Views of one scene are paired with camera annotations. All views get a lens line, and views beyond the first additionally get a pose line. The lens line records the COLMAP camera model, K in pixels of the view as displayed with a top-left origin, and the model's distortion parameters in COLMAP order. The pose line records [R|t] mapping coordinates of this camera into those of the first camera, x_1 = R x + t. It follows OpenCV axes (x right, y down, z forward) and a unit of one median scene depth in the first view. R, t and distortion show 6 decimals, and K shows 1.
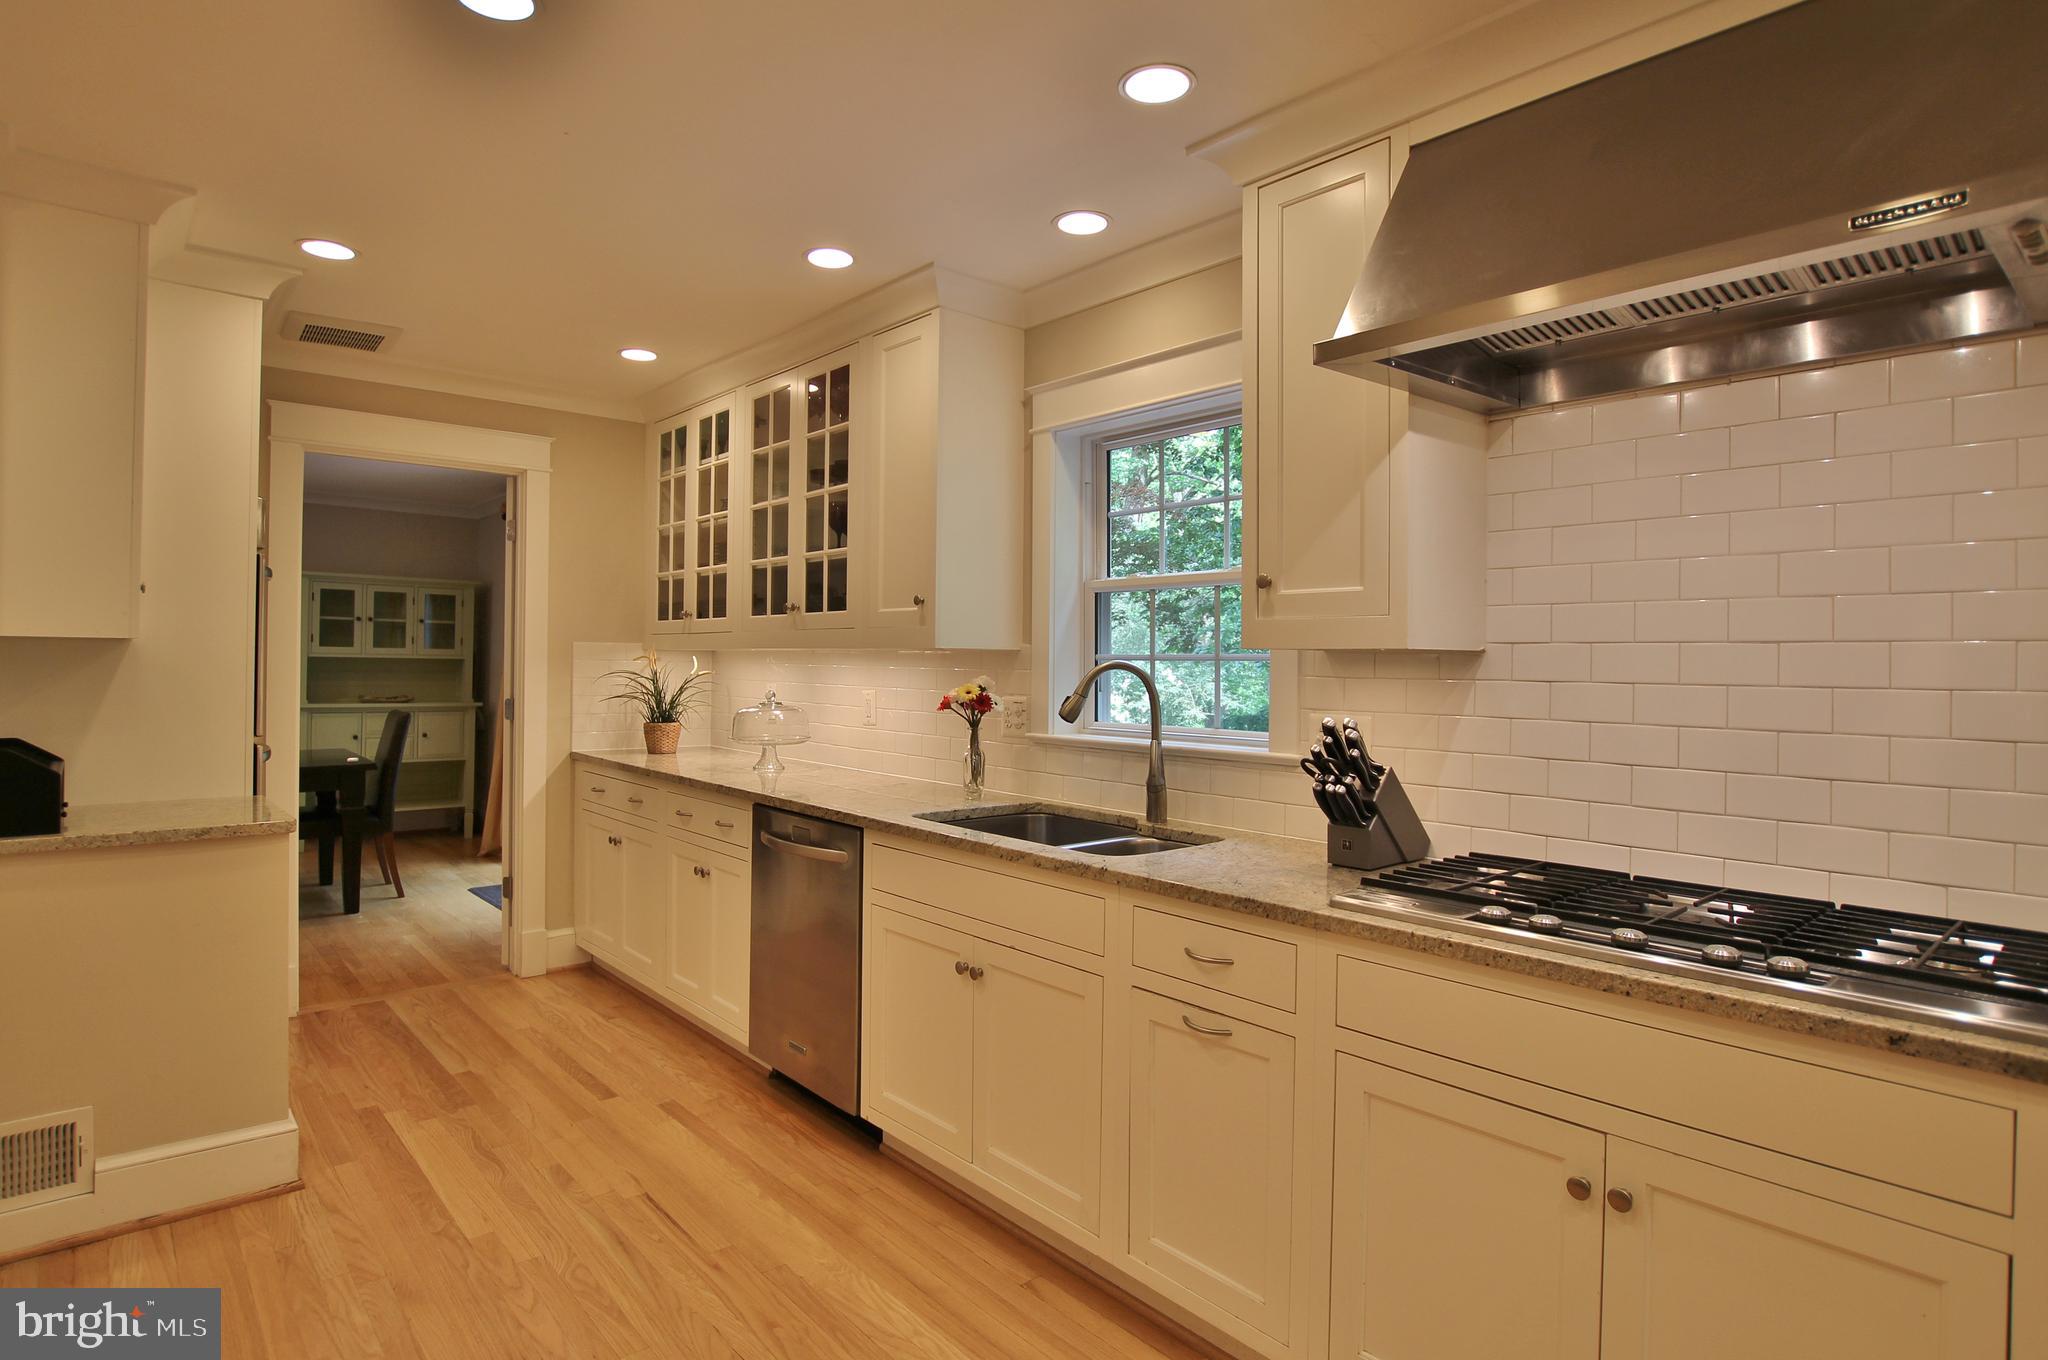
lens RADIAL K [[1063.6, 0, 1014.0], [0, 1063.6, 661.2], [0, 0, 1]] dist [-0.021502, -0.000166]
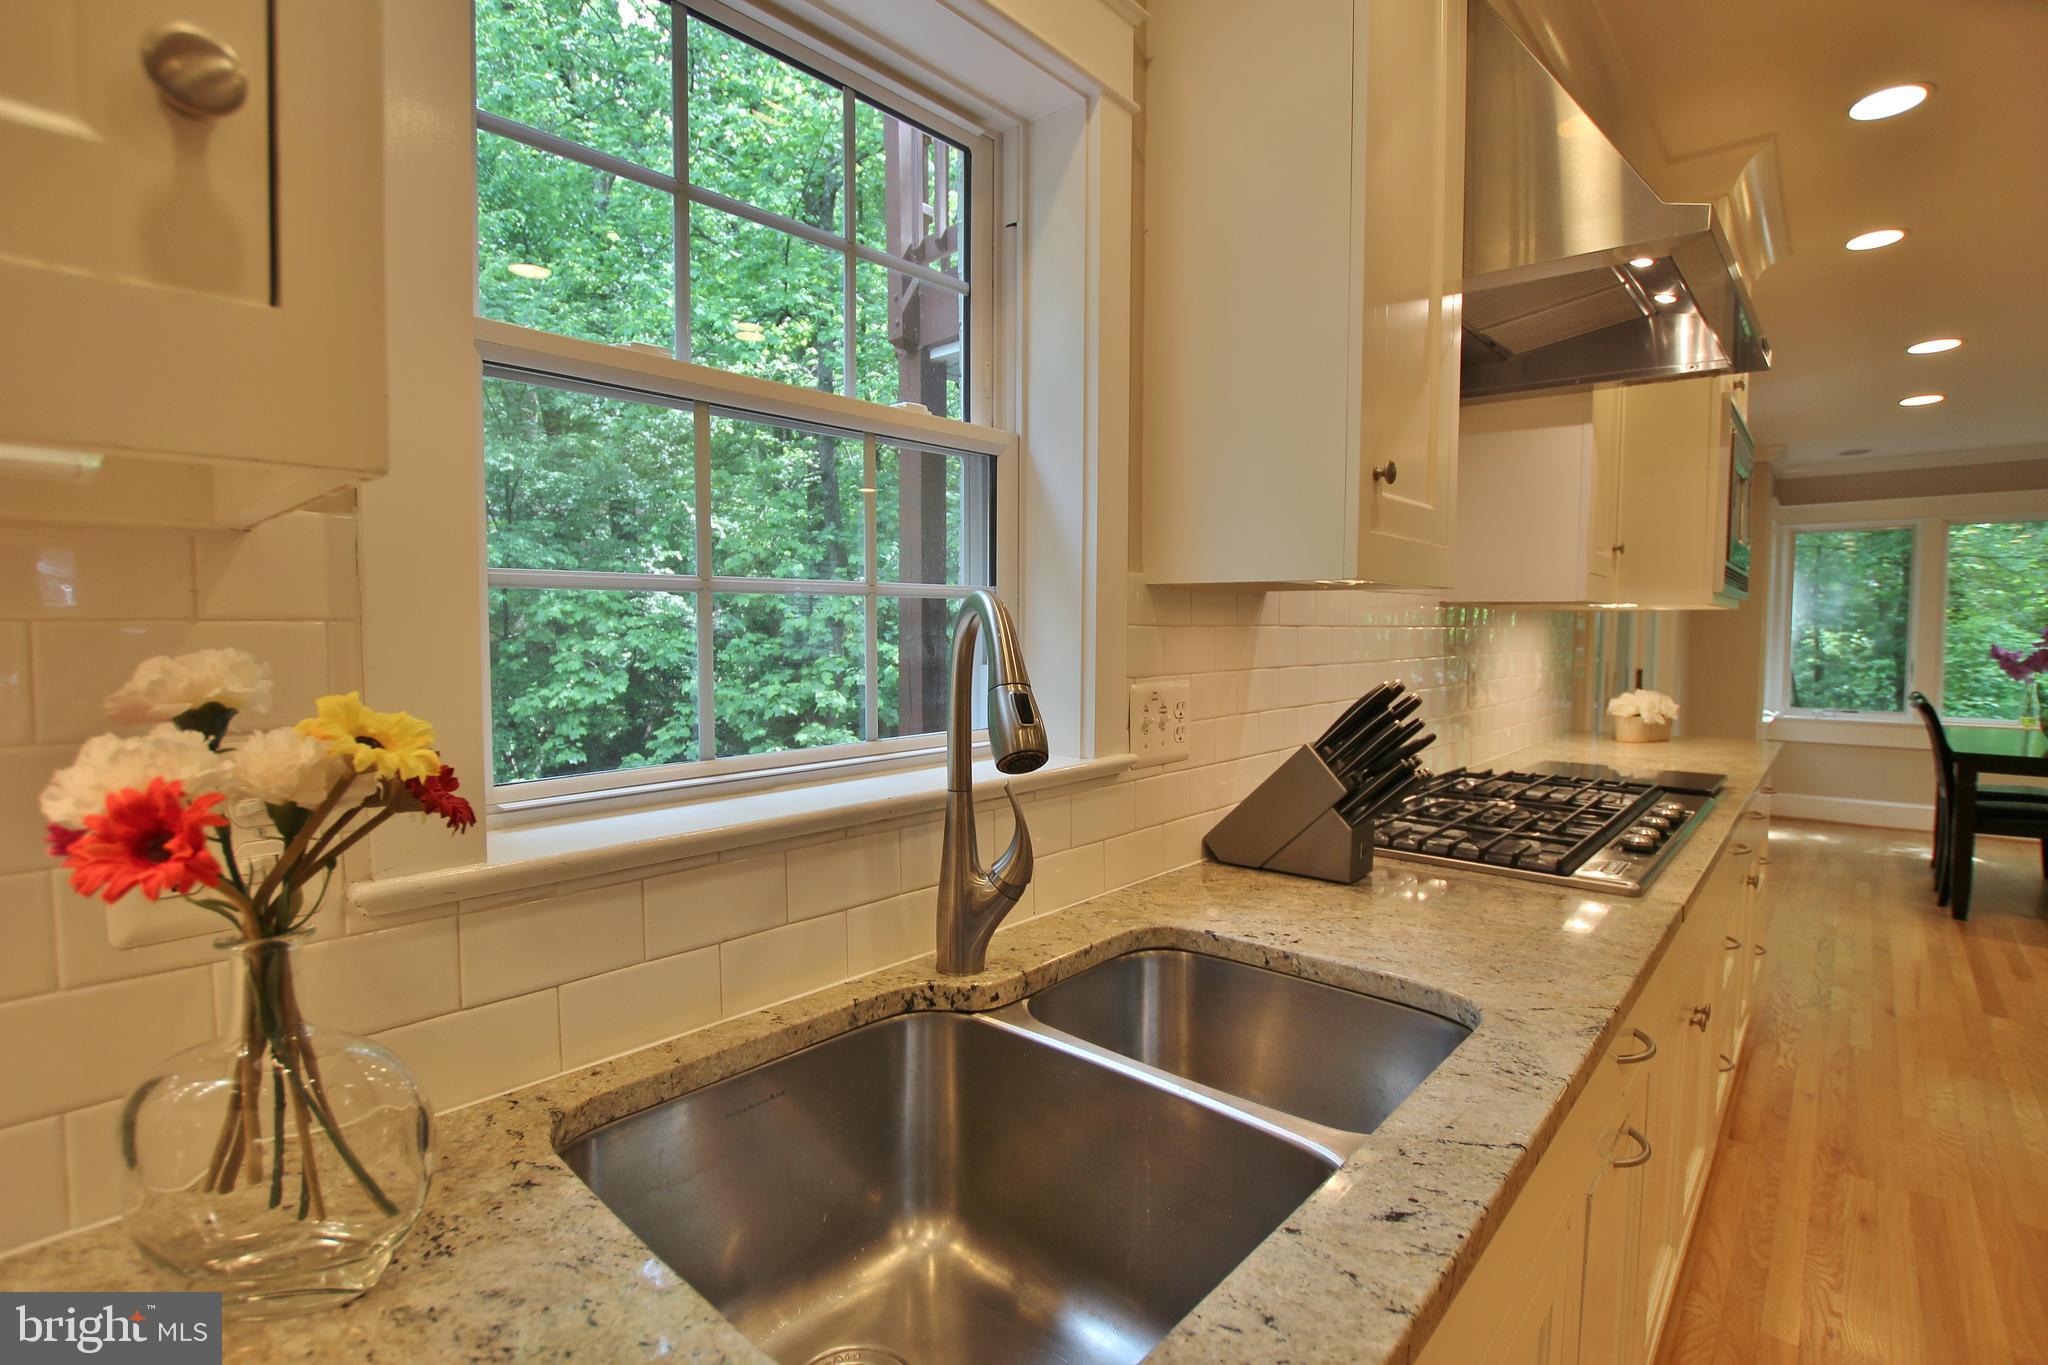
lens RADIAL K [[946.5, 0, 1010.0], [0, 946.5, 680.6], [0, 0, 1]] dist [-0.030840, 0.004463]
pose [[-0.108844, -0.069986, 0.991592, -0.175607], [-0.004559, 0.997543, 0.069905, 0.005773], [-0.994048, 0.003088, -0.108896, 0.751067]]
